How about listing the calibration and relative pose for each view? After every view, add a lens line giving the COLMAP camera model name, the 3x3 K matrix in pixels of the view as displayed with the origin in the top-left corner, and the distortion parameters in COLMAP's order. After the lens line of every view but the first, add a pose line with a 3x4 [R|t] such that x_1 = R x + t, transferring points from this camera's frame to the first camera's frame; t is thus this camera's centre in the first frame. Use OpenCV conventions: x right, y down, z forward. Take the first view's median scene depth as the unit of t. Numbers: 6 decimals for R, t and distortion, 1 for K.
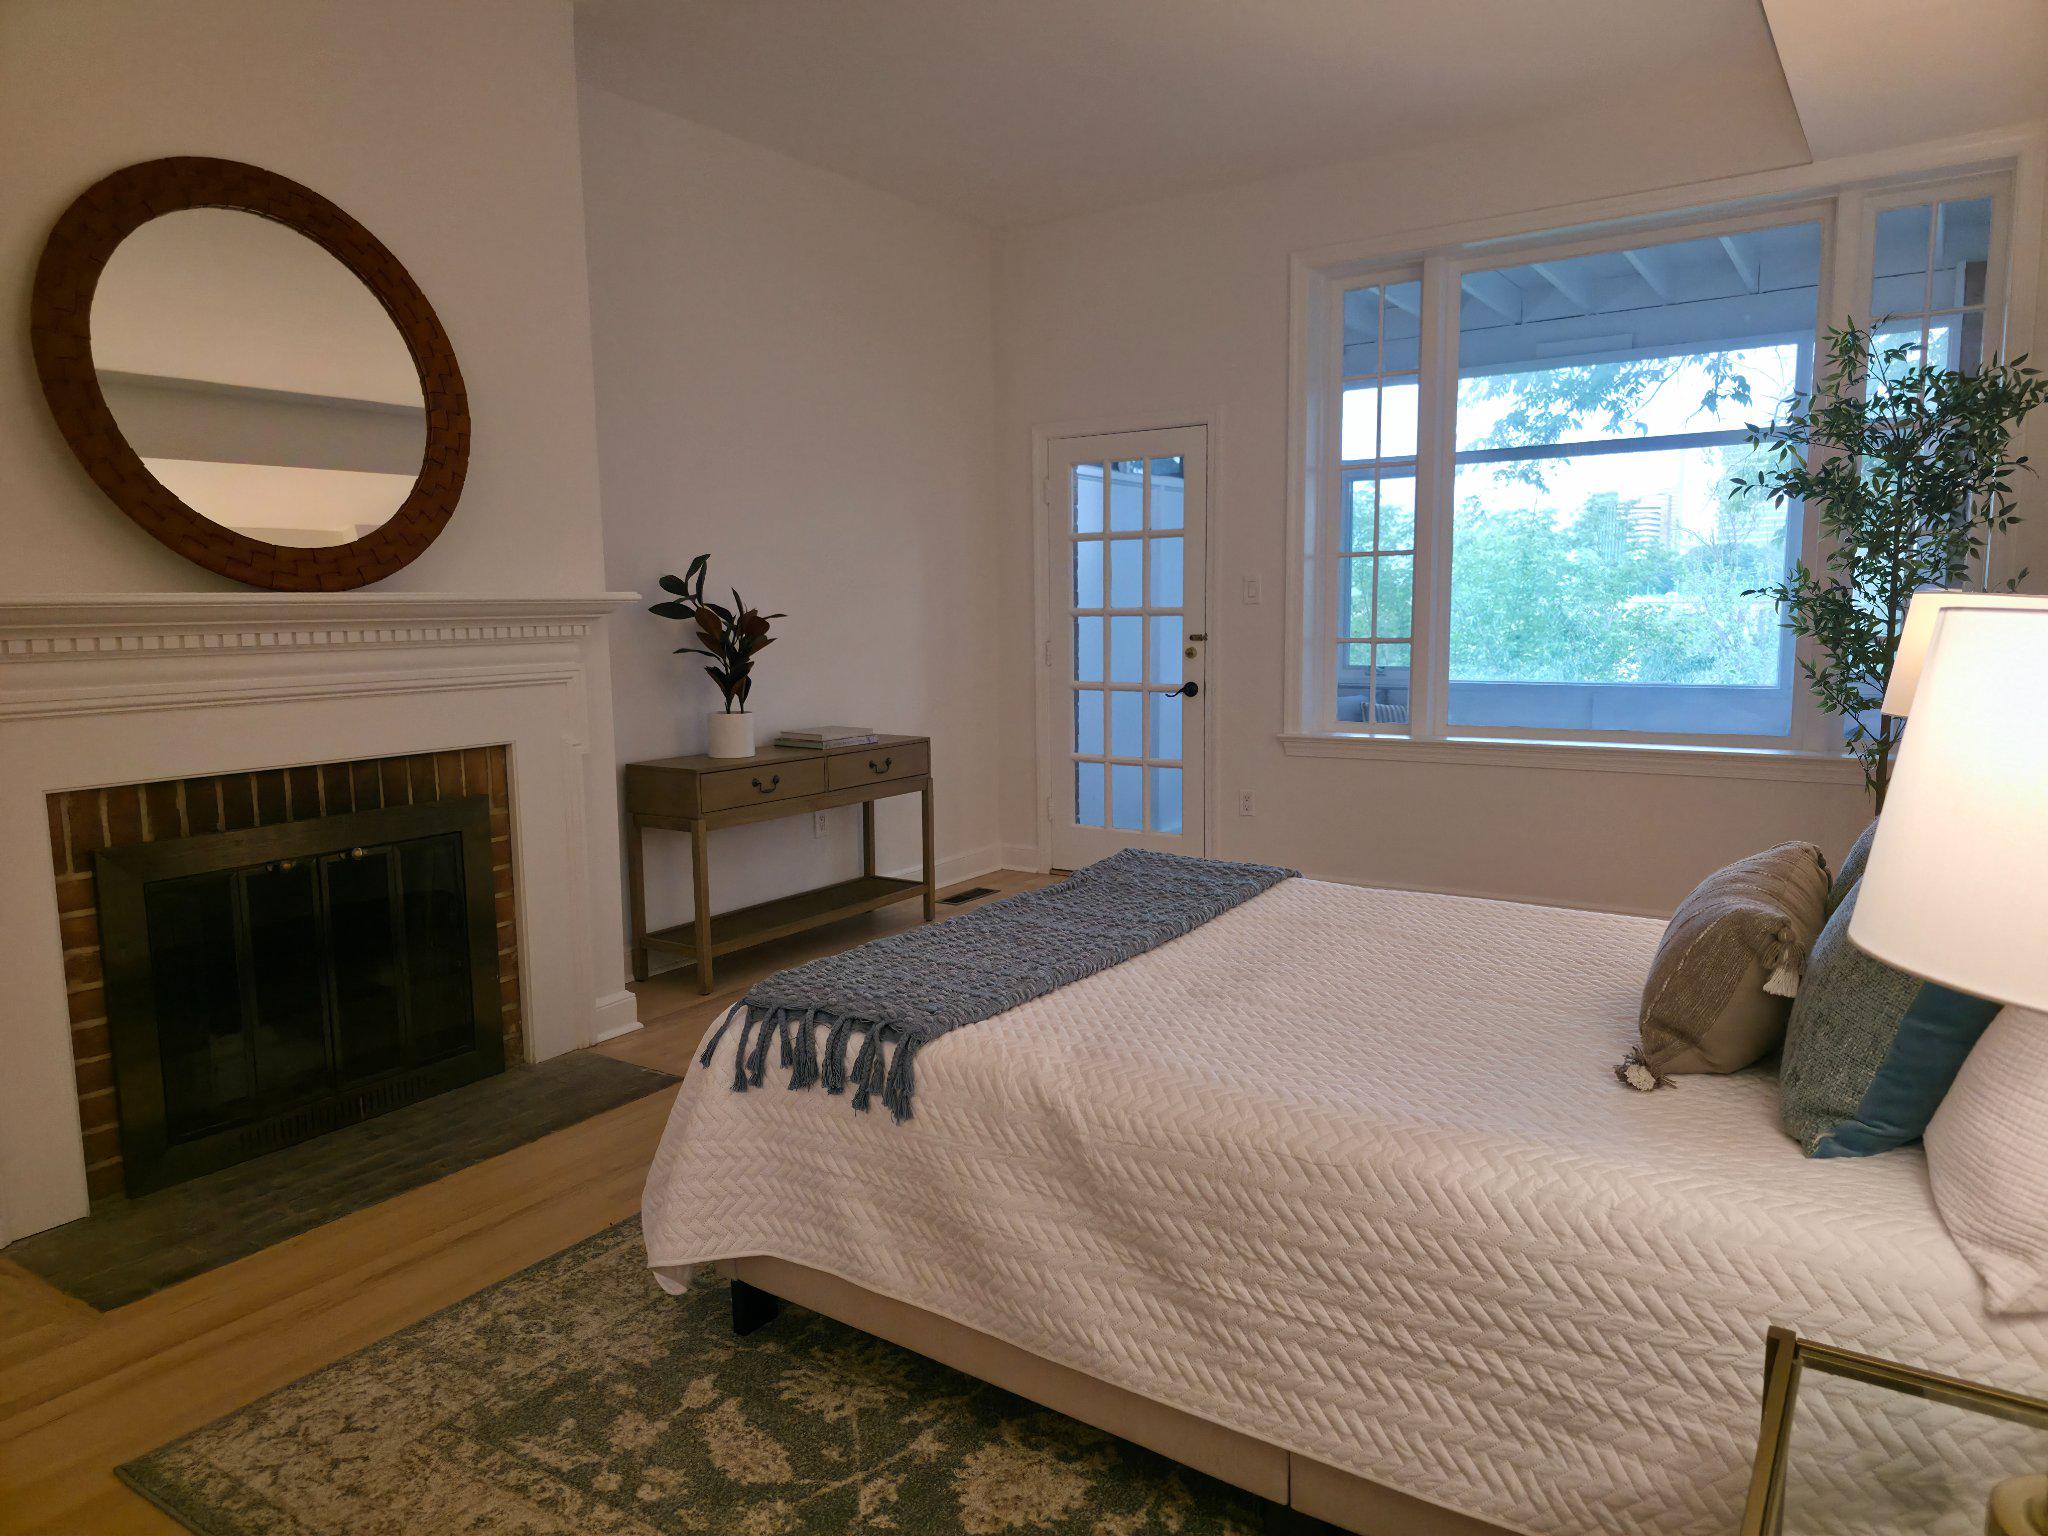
lens RADIAL K [[1386.3, 0, 1007.9], [0, 1386.3, 777.9], [0, 0, 1]] dist [0.045710, -0.039588]
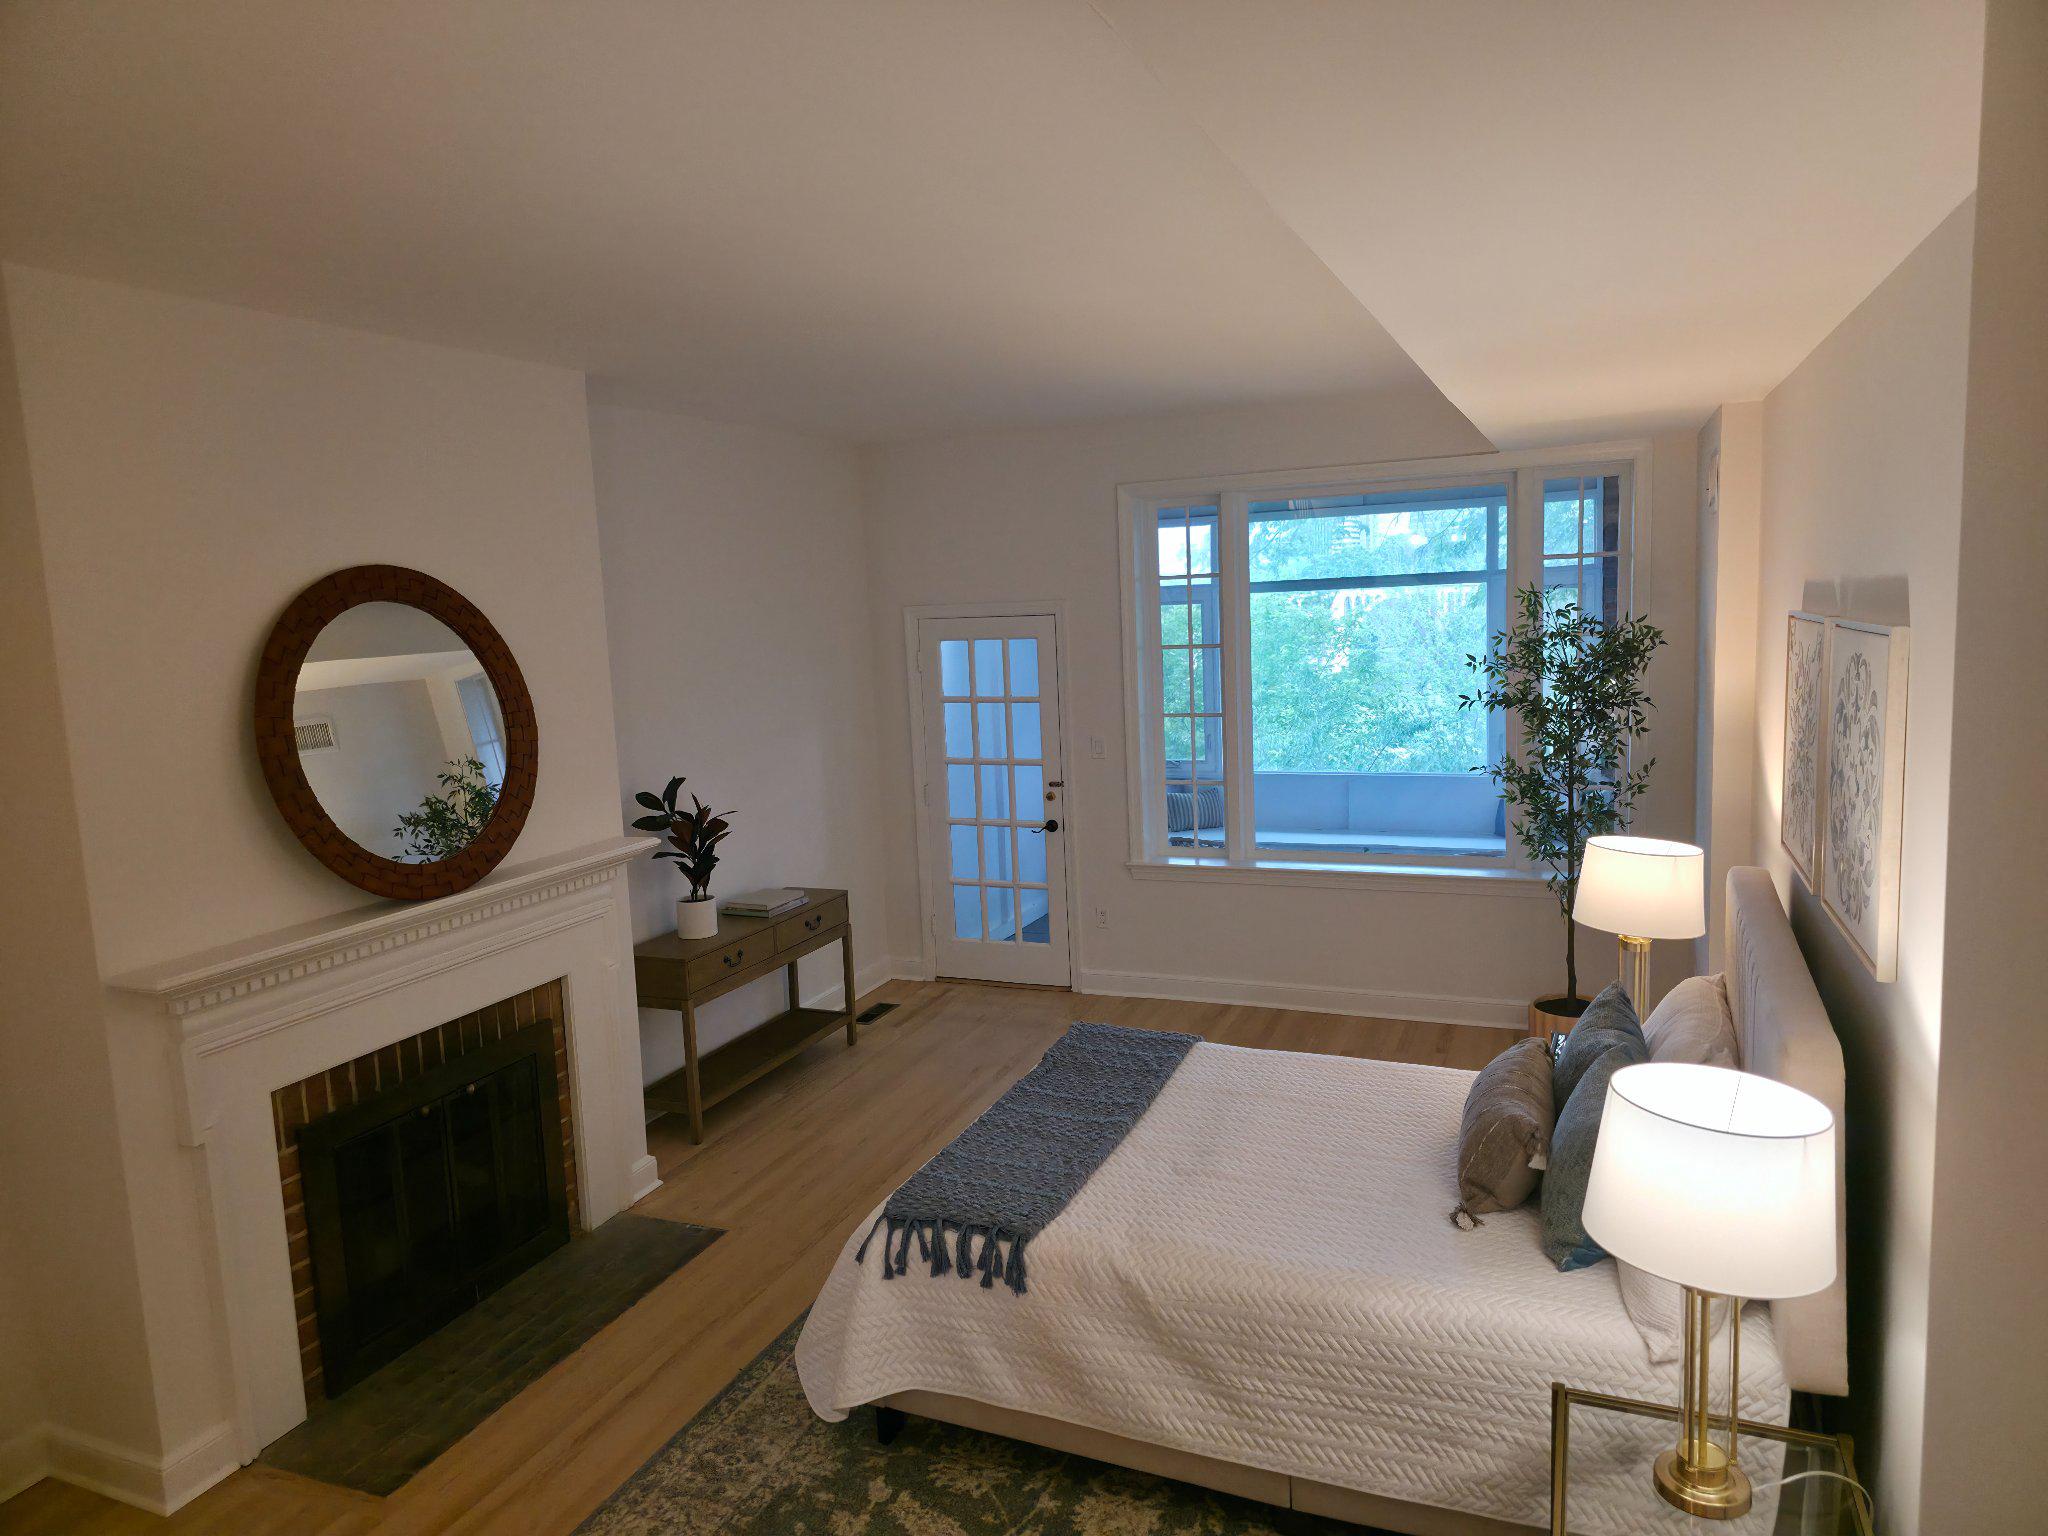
lens RADIAL K [[1386.3, 0, 1034.9], [0, 1386.3, 763.9], [0, 0, 1]] dist [0.045710, -0.039588]
pose [[0.978891, -0.053914, 0.197146, -0.280460], [0.055016, 0.998485, -0.000116, -0.284309], [-0.196841, 0.010960, 0.980374, -0.437589]]
